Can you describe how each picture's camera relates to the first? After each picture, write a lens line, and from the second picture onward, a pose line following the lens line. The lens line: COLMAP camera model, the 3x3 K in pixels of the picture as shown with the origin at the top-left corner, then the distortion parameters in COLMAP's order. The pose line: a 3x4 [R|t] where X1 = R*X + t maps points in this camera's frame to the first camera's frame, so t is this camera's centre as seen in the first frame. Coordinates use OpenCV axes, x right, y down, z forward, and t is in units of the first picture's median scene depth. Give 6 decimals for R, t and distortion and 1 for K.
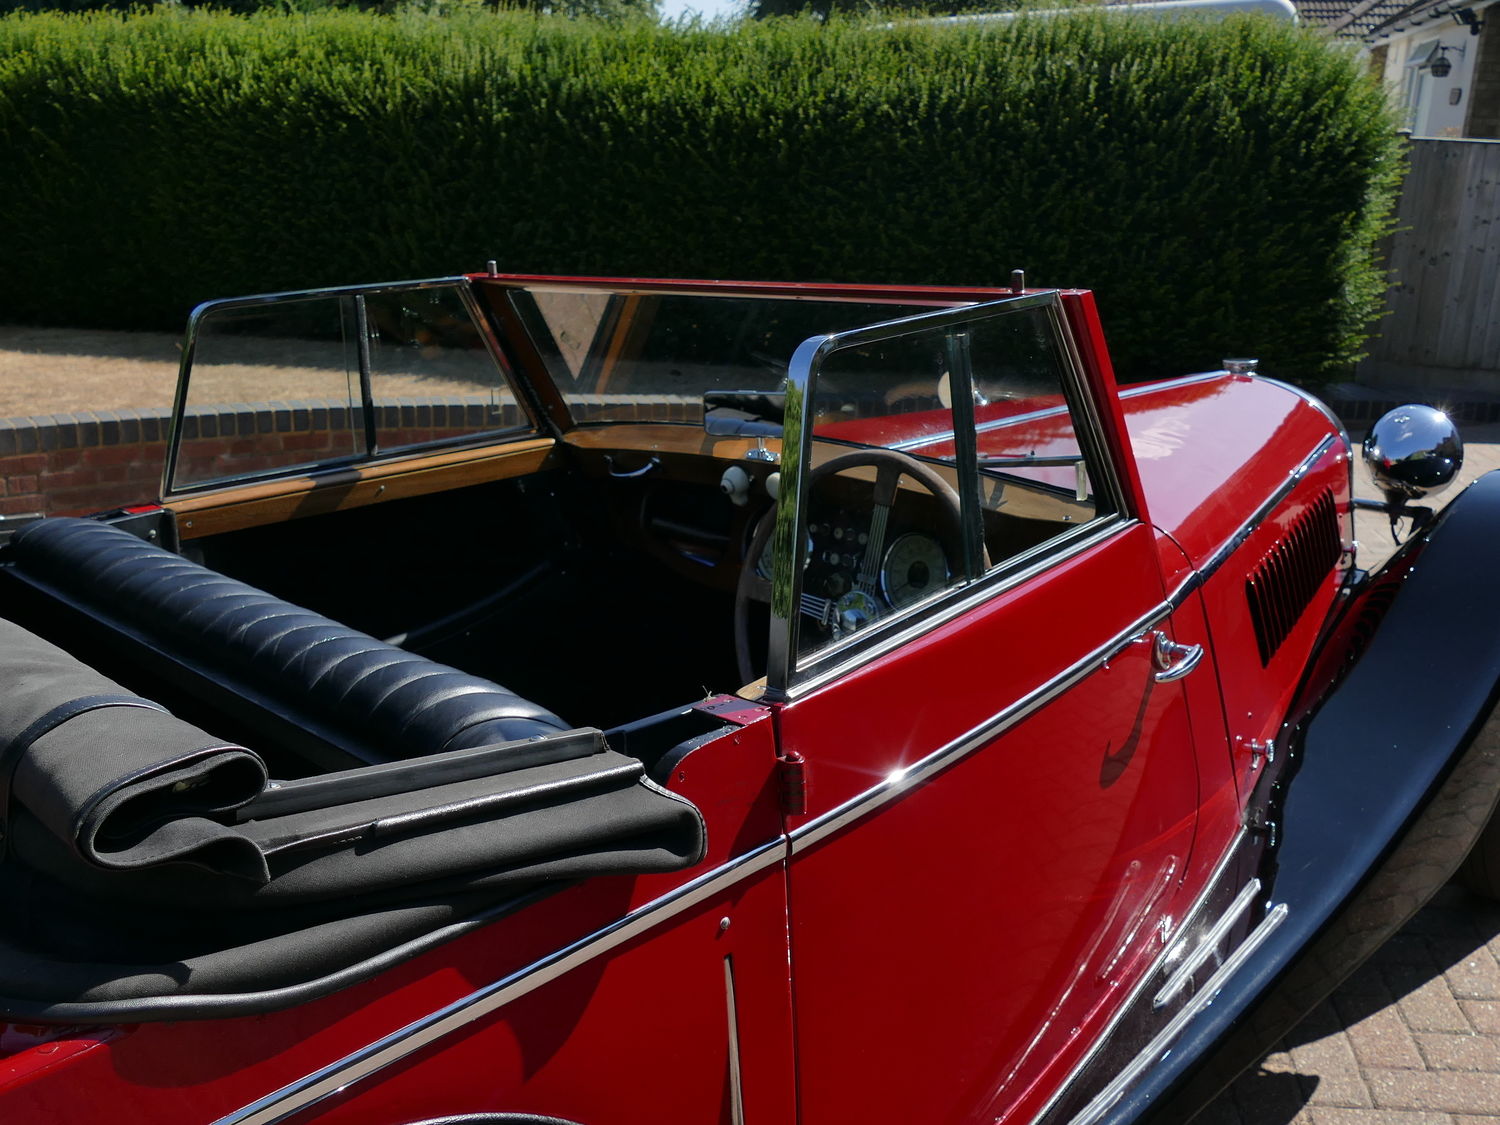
lens RADIAL K [[1408.8, 0, 750.0], [0, 1408.8, 562.5], [0, 0, 1]] dist [-0.013716, 0.021191]
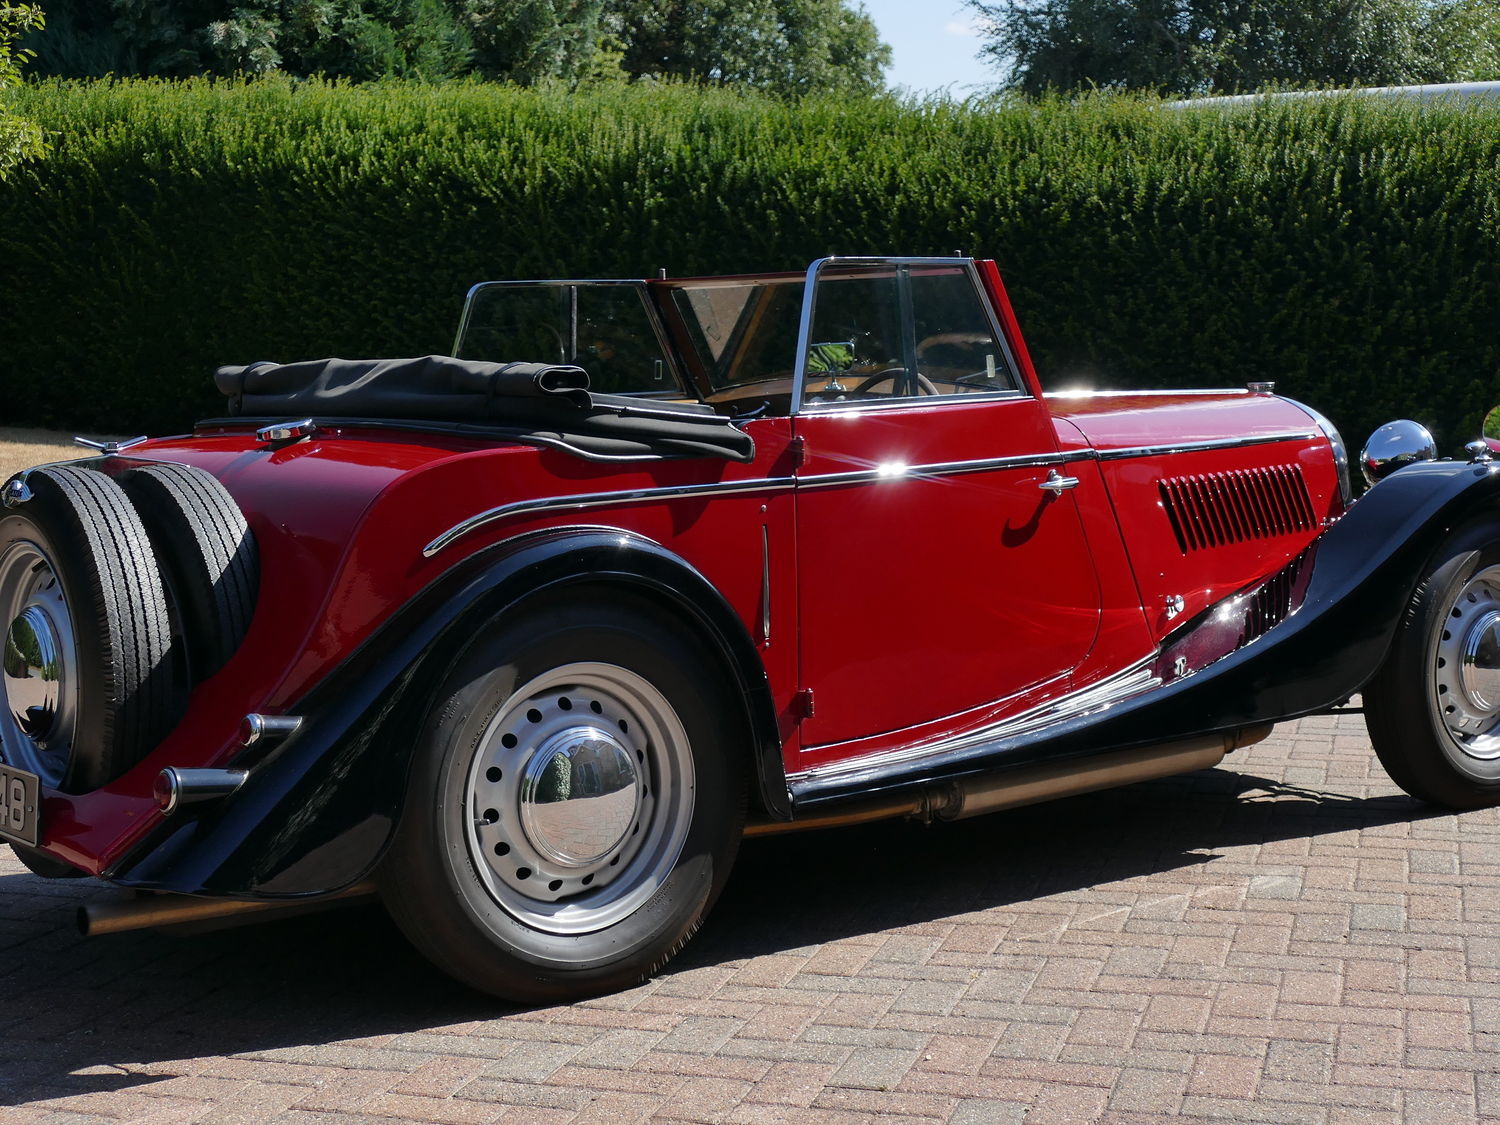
lens RADIAL K [[2228.1, 0, 750.0], [0, 2228.1, 562.5], [0, 0, 1]] dist [-0.001633, 0.080527]
pose [[0.992902, 0.036848, -0.113083, 0.045632], [-0.054223, 0.986481, -0.154646, 0.111764], [0.105856, 0.159680, 0.981477, -0.307397]]
